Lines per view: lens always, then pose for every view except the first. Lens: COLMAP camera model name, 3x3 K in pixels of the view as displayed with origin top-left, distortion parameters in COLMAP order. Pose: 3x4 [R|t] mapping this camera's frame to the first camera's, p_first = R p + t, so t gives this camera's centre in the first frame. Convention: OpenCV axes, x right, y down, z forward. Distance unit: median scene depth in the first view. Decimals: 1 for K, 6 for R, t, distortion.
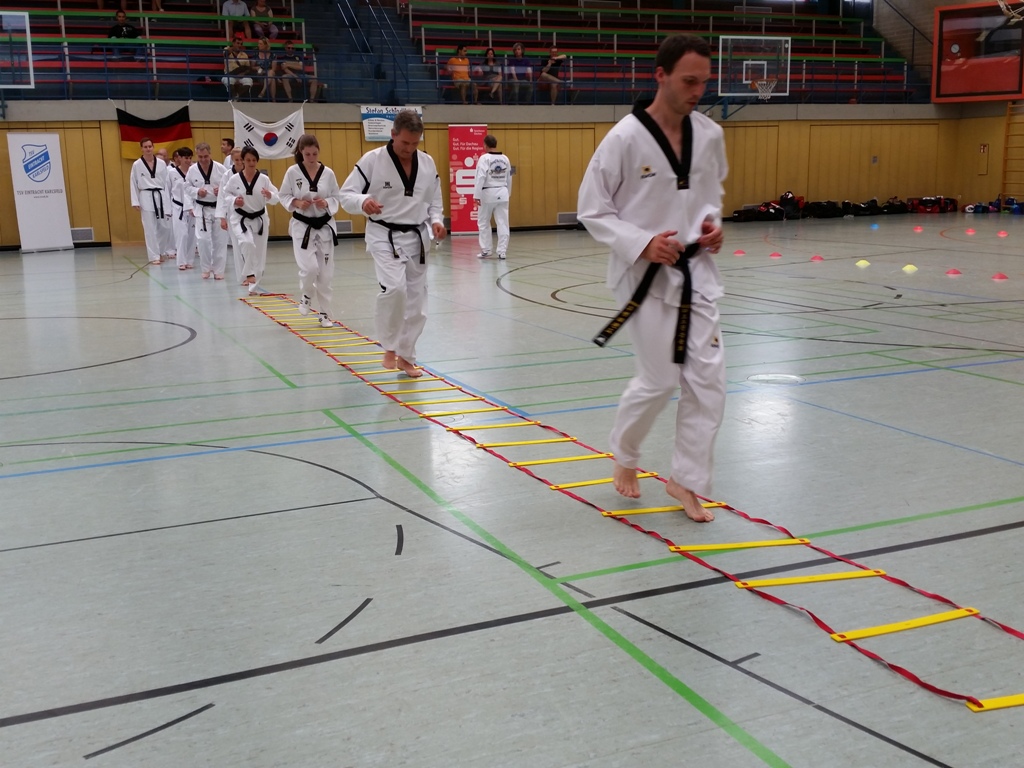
lens RADIAL K [[1101.6, 0, 512.0], [0, 1101.6, 384.0], [0, 0, 1]] dist [0.202256, -0.488586]
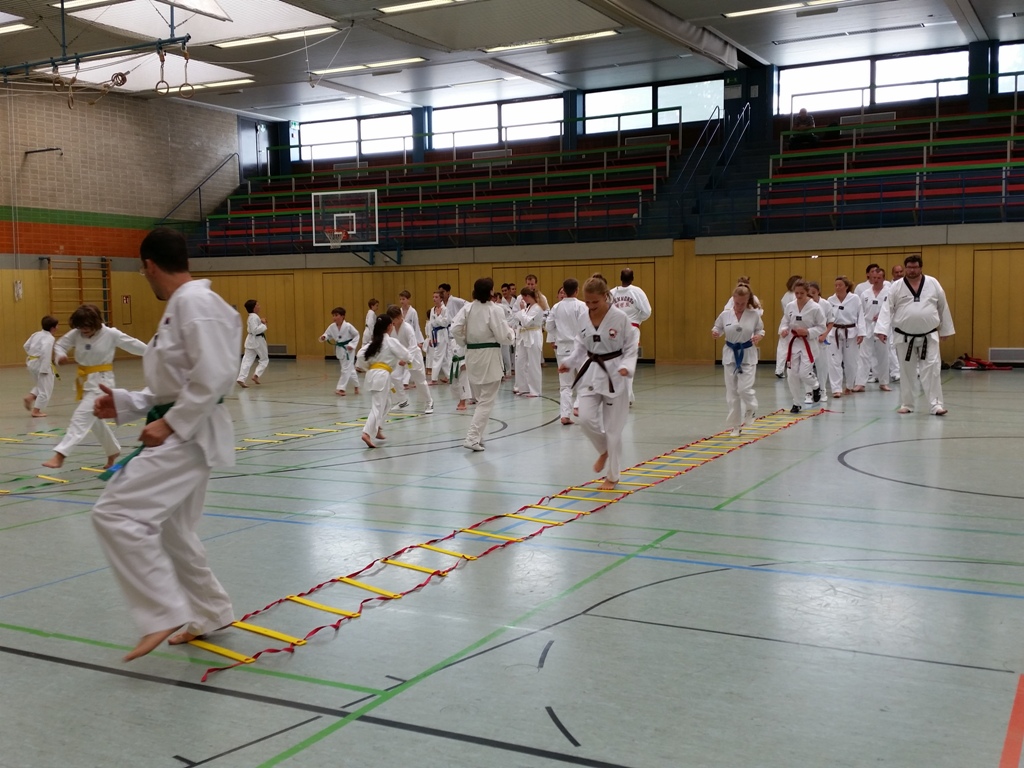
lens RADIAL K [[1101.6, 0, 512.0], [0, 1101.6, 384.0], [0, 0, 1]] dist [0.202256, -0.488586]
pose [[0.622231, 0.066266, -0.780024, 0.666416], [-0.145999, 0.988752, -0.032466, -0.068309], [0.769099, 0.134084, 0.624907, 0.283998]]
